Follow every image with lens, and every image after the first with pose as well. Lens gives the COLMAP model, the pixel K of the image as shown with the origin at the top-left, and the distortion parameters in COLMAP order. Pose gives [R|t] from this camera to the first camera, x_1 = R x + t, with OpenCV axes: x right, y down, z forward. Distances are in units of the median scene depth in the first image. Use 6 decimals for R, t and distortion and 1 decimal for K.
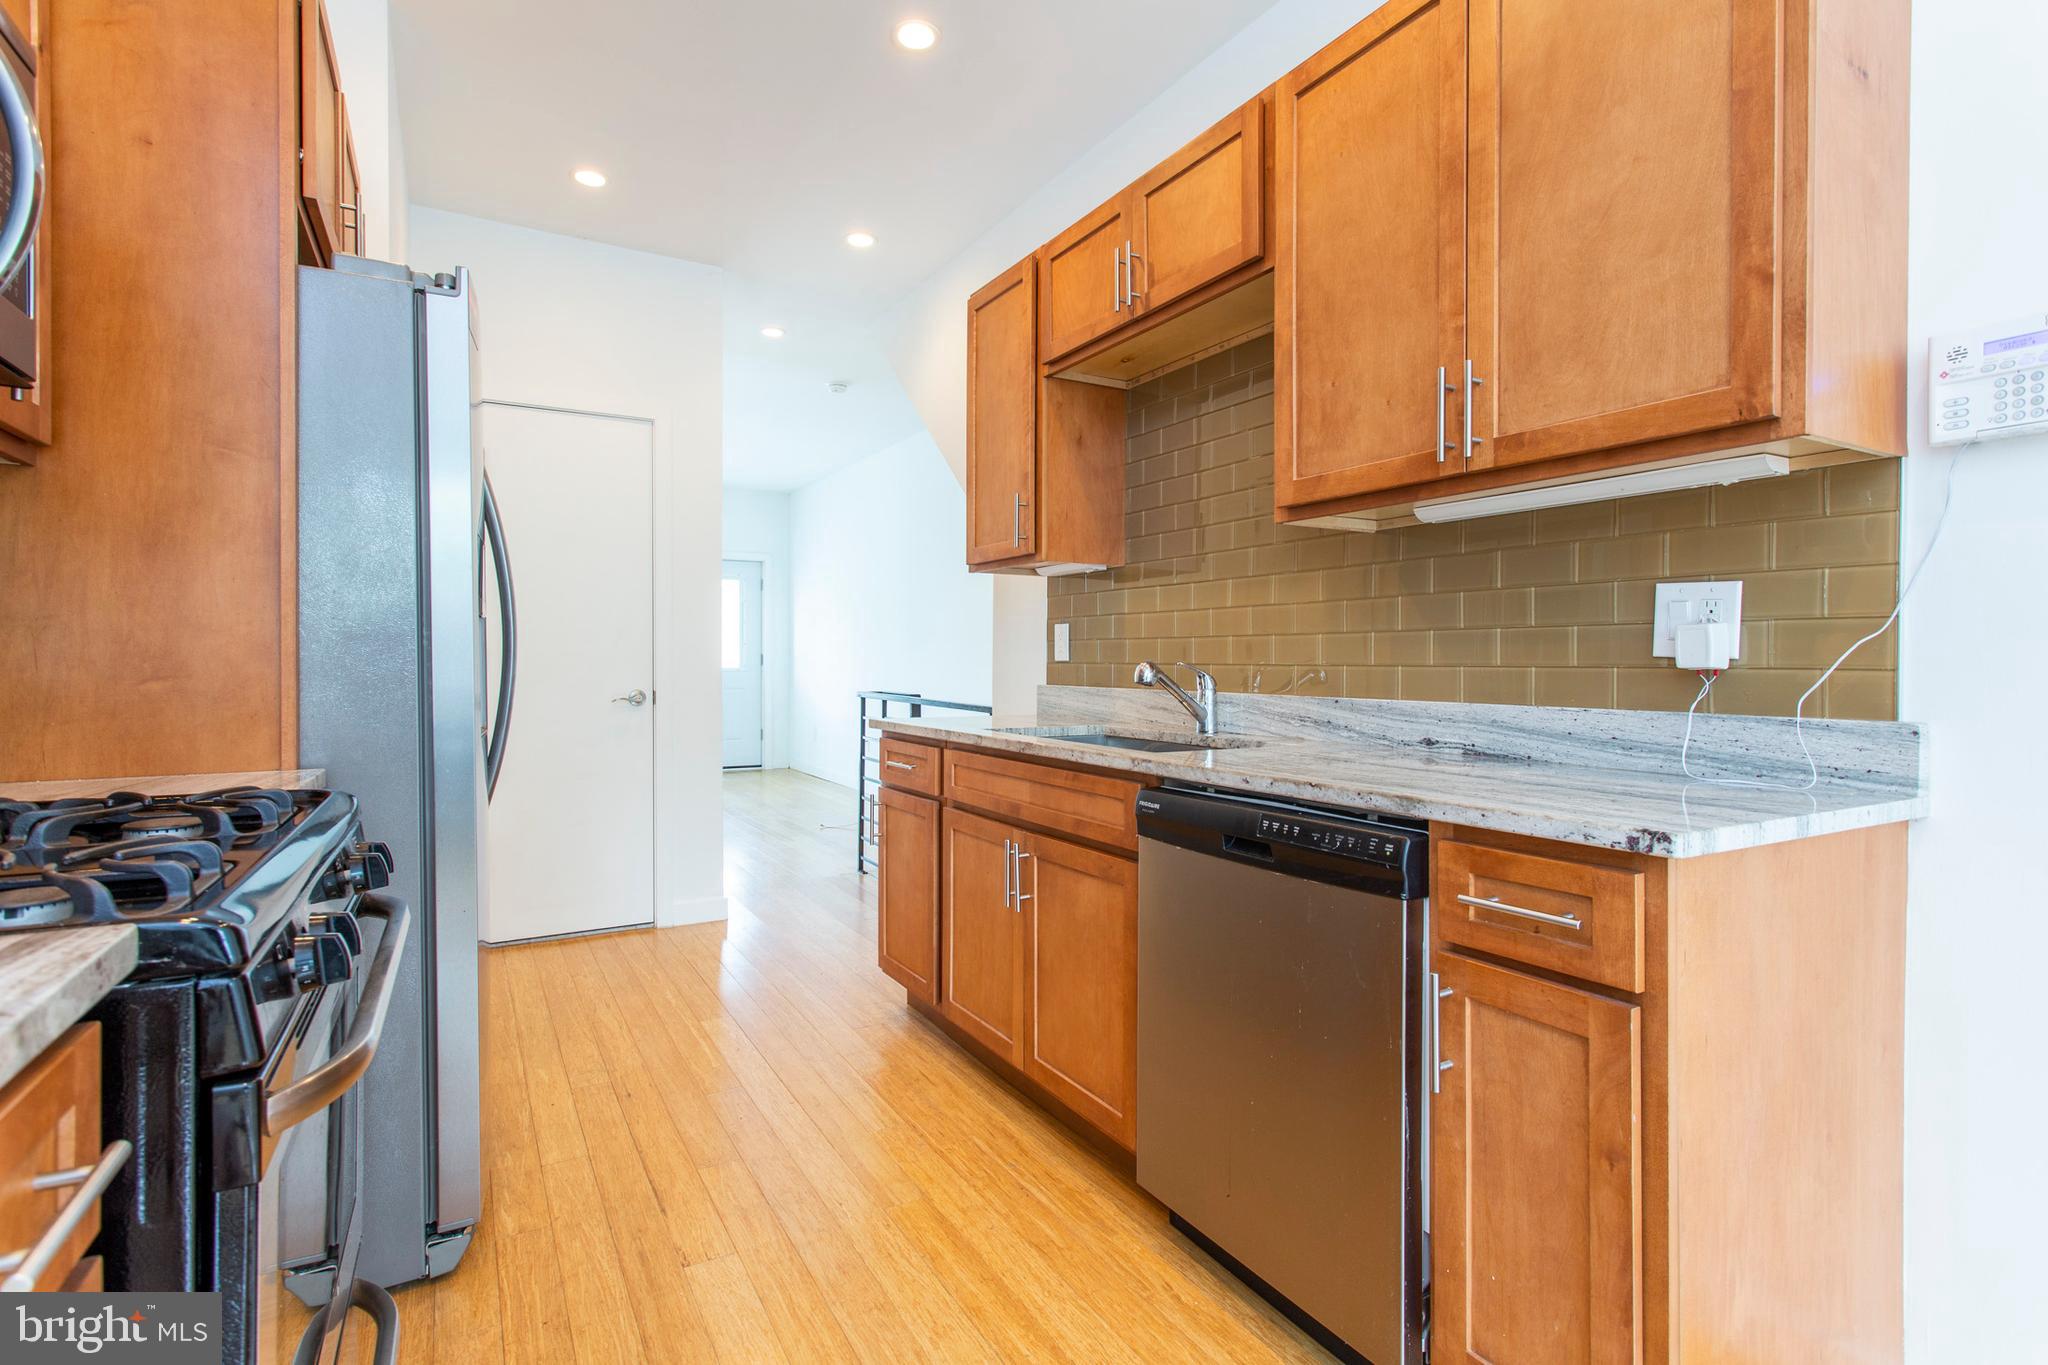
lens RADIAL K [[983.0, 0, 1027.6], [0, 983.0, 666.0], [0, 0, 1]] dist [0.001880, 0.002065]
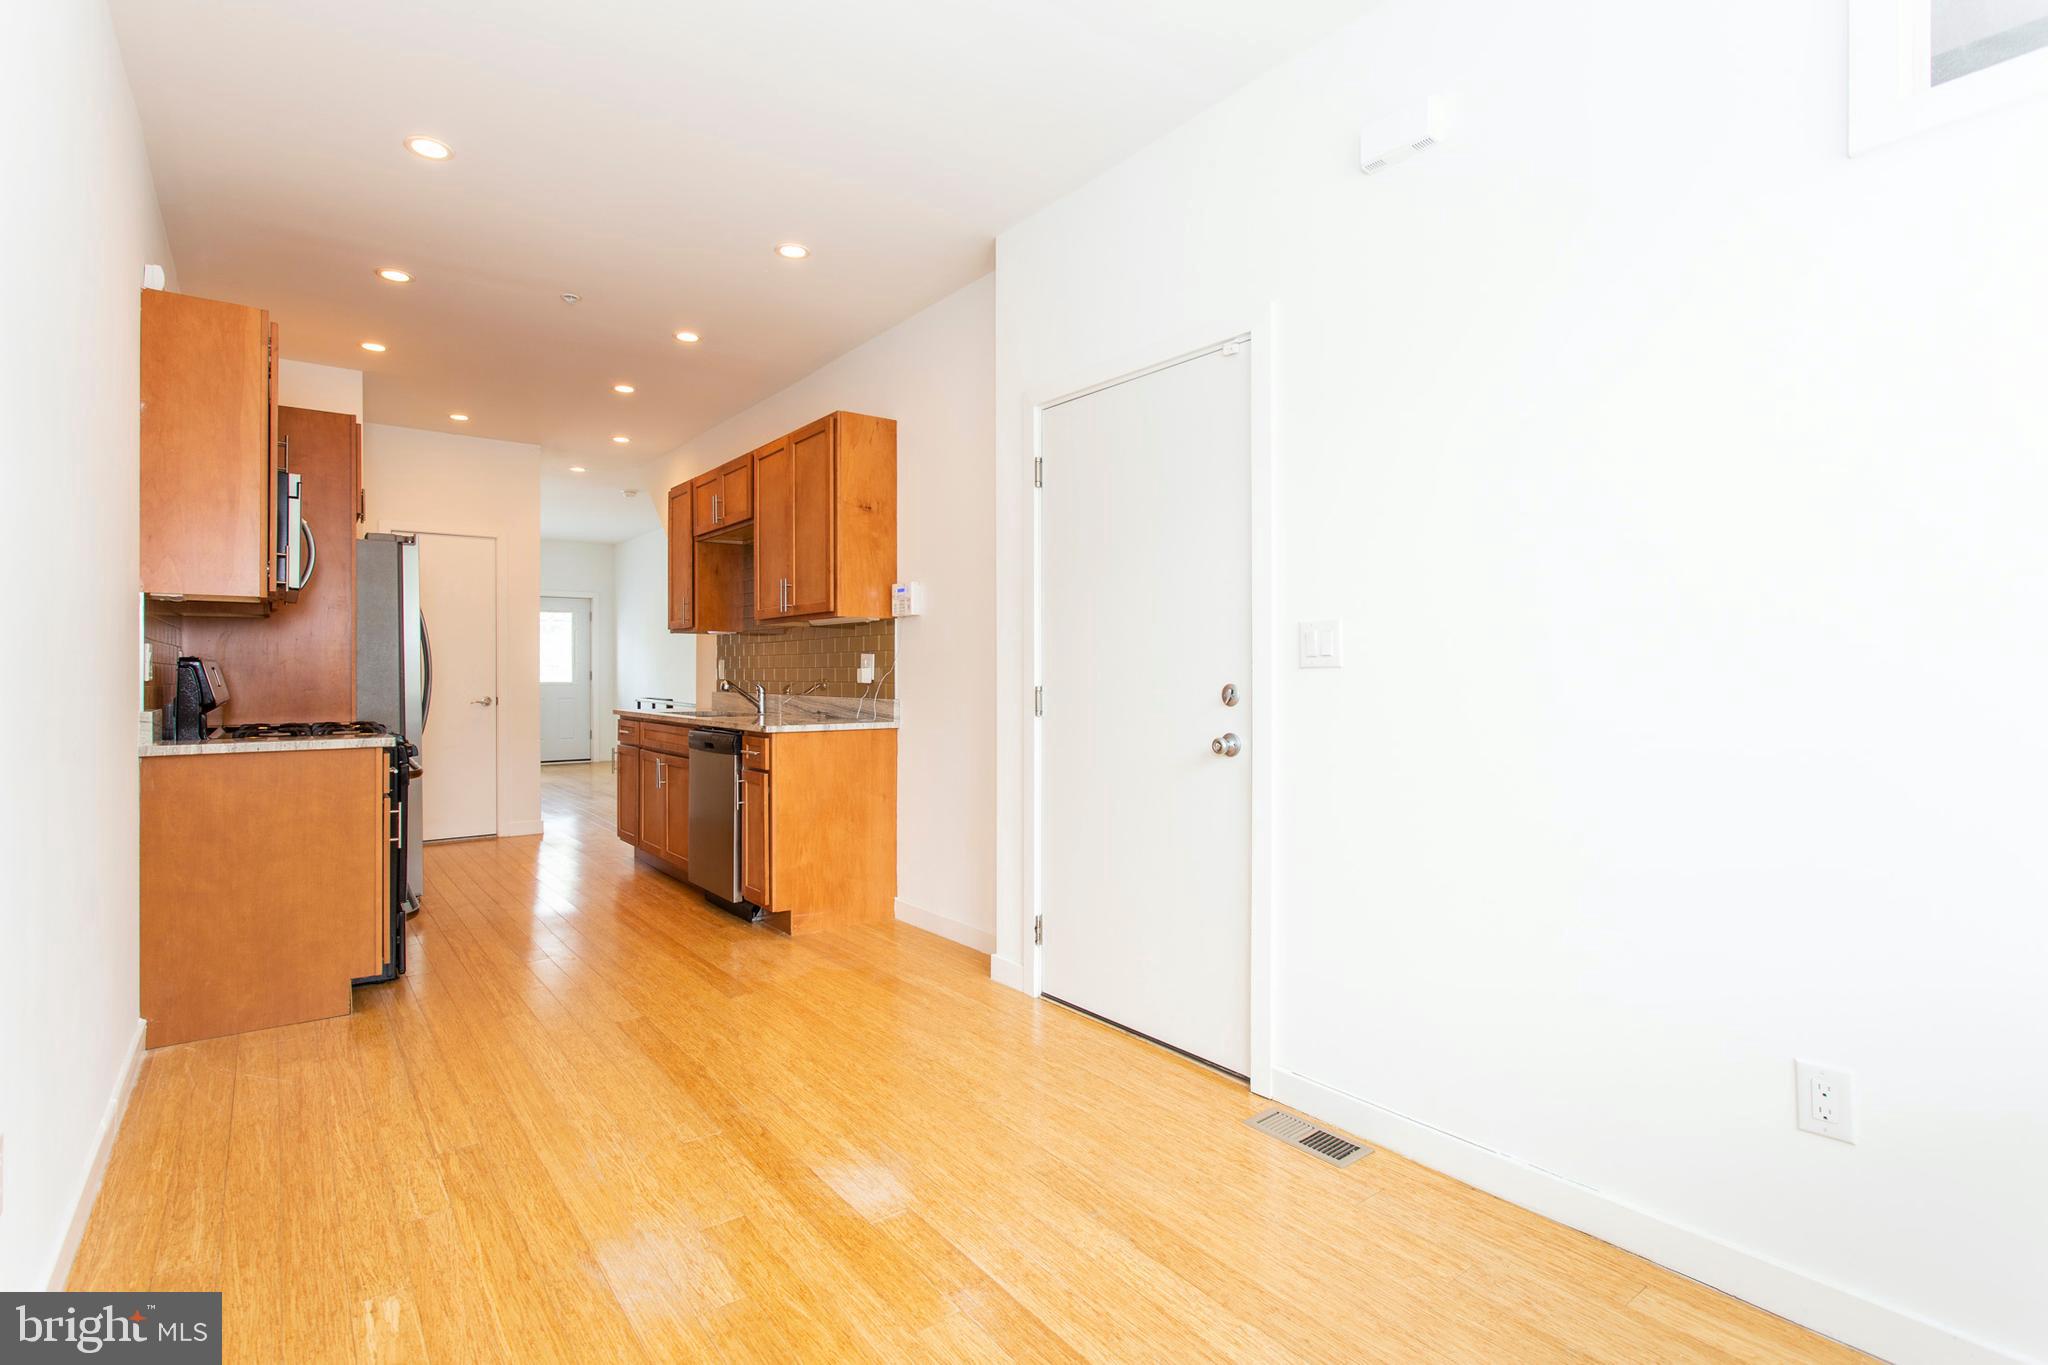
lens RADIAL K [[983.0, 0, 1028.2], [0, 983.0, 670.0], [0, 0, 1]] dist [0.001880, 0.002065]
pose [[0.992118, -0.003996, 0.125245, 0.533920], [0.004810, 0.999969, -0.006200, -0.011137], [-0.125217, 0.006754, 0.992106, -1.345695]]
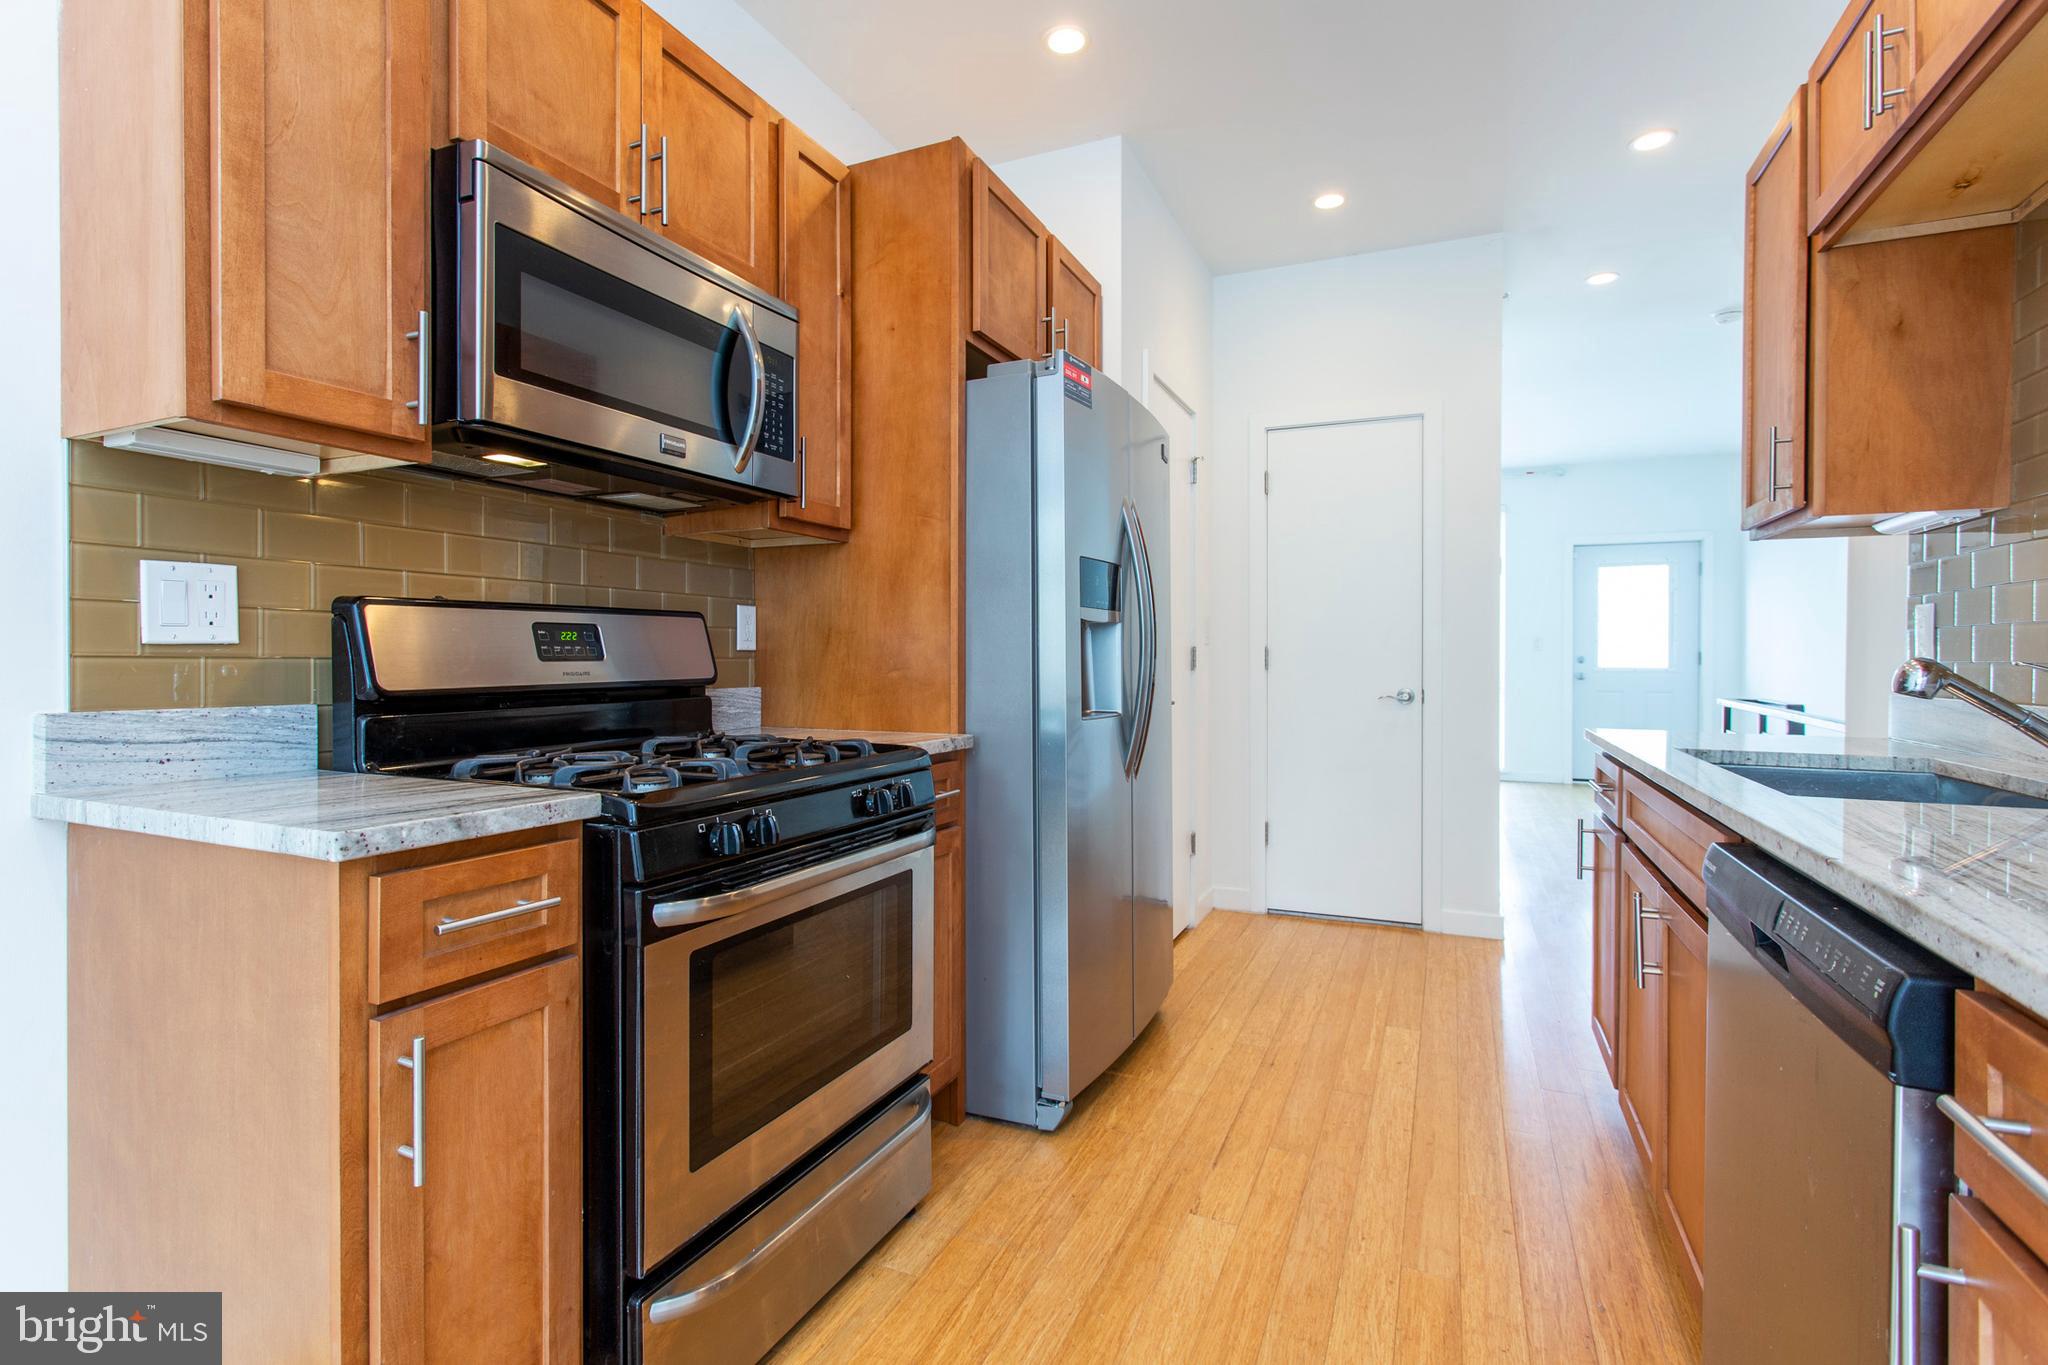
lens RADIAL K [[983.0, 0, 997.1], [0, 983.0, 668.5], [0, 0, 1]] dist [0.001880, 0.002065]
pose [[0.575286, 0.007875, -0.817915, 0.301784], [-0.005161, 0.999969, 0.005997, 0.000654], [0.817936, 0.000772, 0.575308, 0.142541]]
